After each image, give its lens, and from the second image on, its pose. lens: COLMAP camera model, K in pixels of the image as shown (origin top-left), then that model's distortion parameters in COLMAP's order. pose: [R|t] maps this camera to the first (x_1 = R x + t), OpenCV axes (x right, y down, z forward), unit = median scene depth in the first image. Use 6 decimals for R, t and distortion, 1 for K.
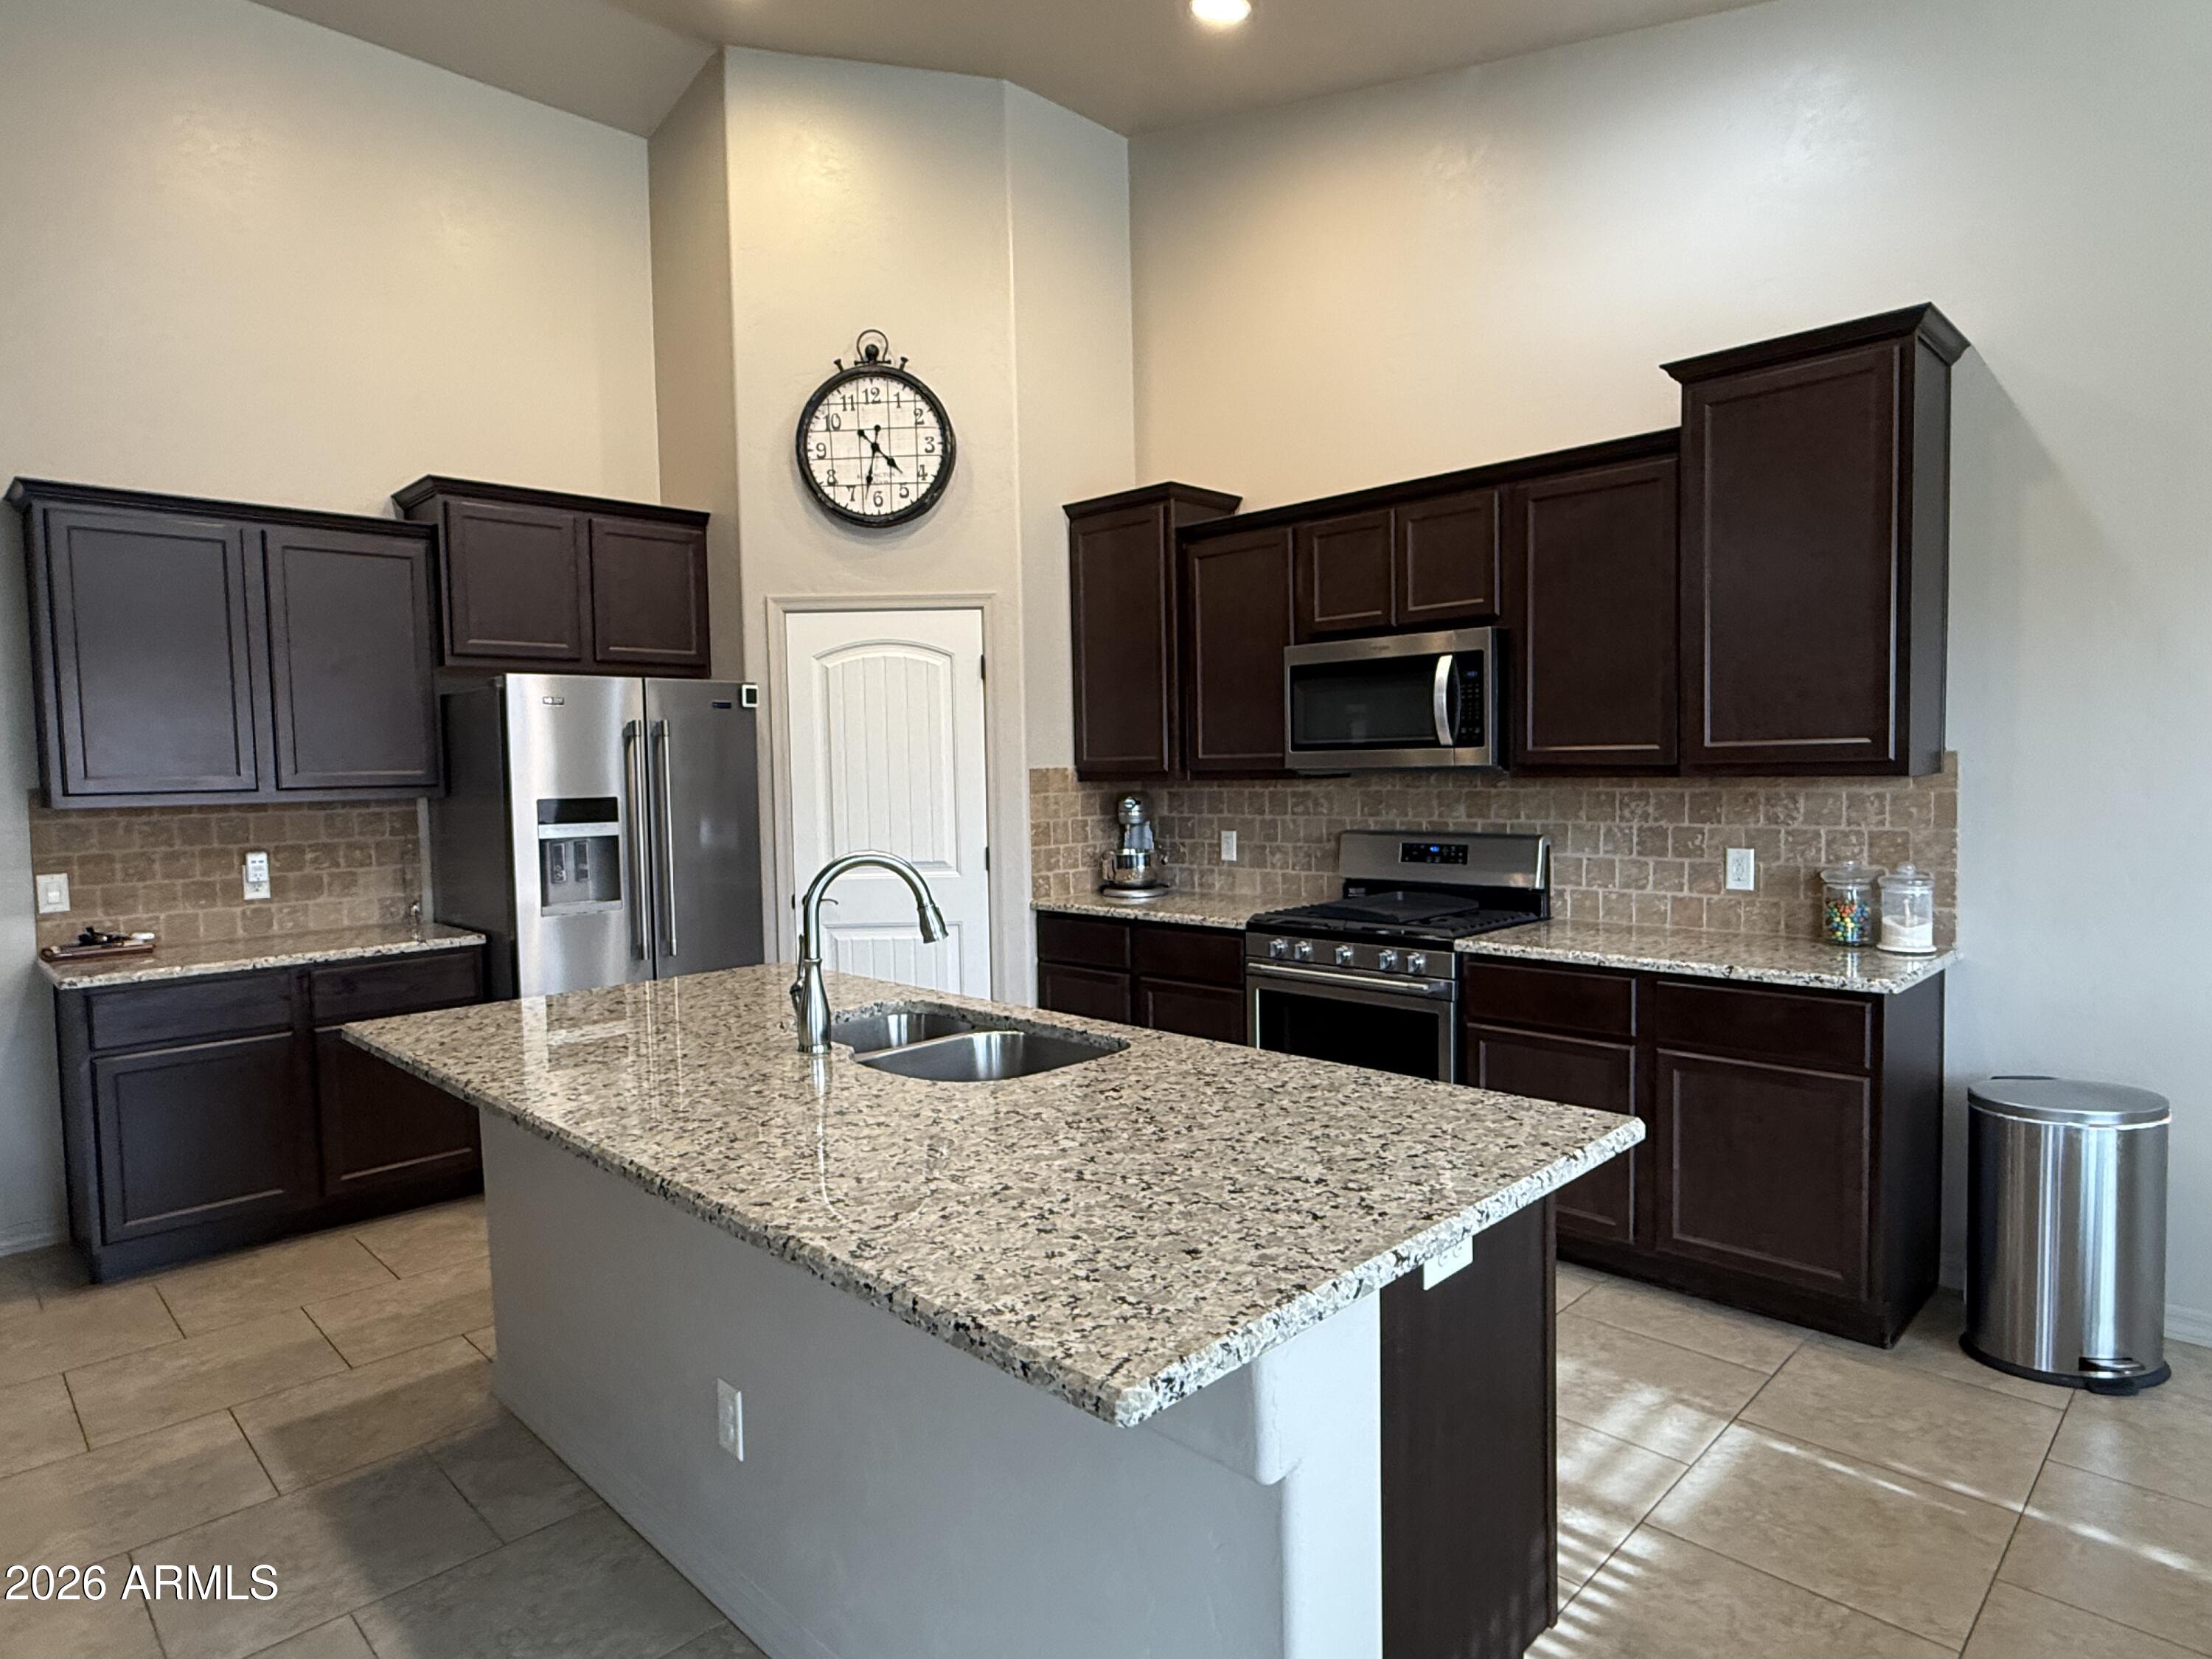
lens RADIAL K [[1228.0, 0, 1106.0], [0, 1228.0, 829.5], [0, 0, 1]] dist [0.000900, -0.000011]
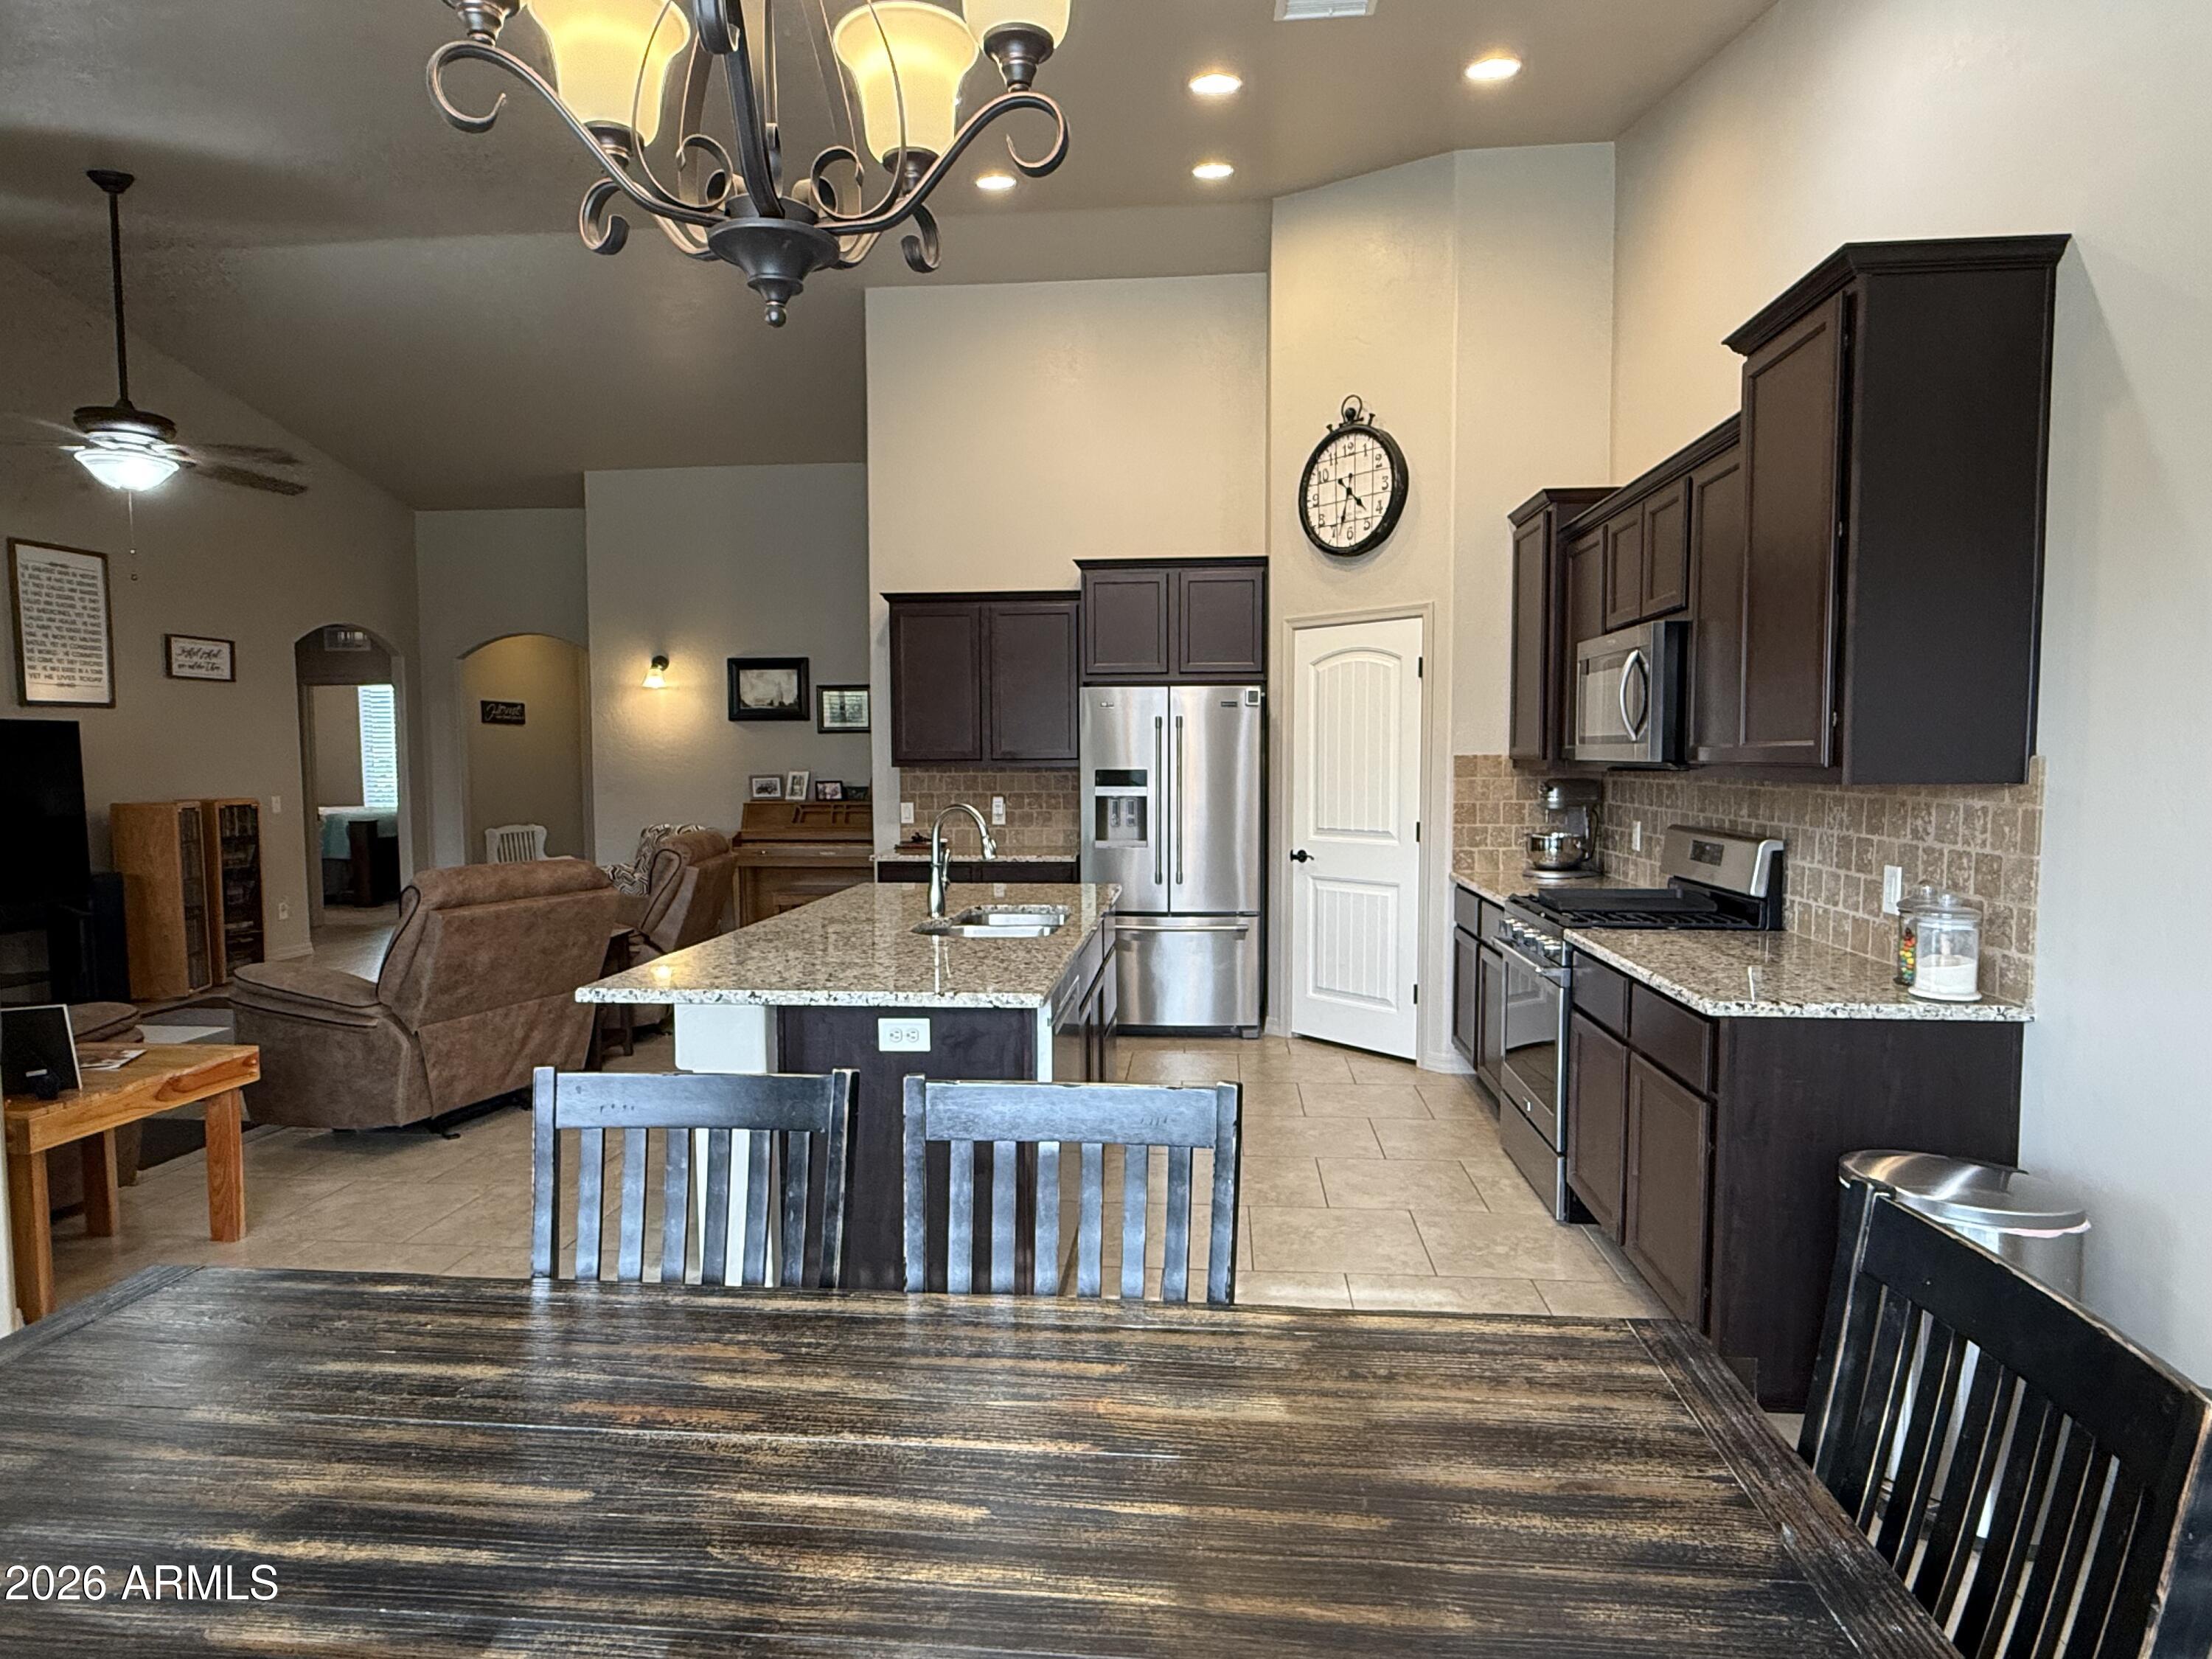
lens RADIAL K [[1228.0, 0, 1106.0], [0, 1228.0, 829.5], [0, 0, 1]] dist [0.000900, -0.000011]
pose [[0.643684, 0.064795, -0.762543, 0.615780], [-0.048368, 0.997862, 0.043961, -0.015716], [0.763761, 0.008585, 0.645442, 0.023270]]
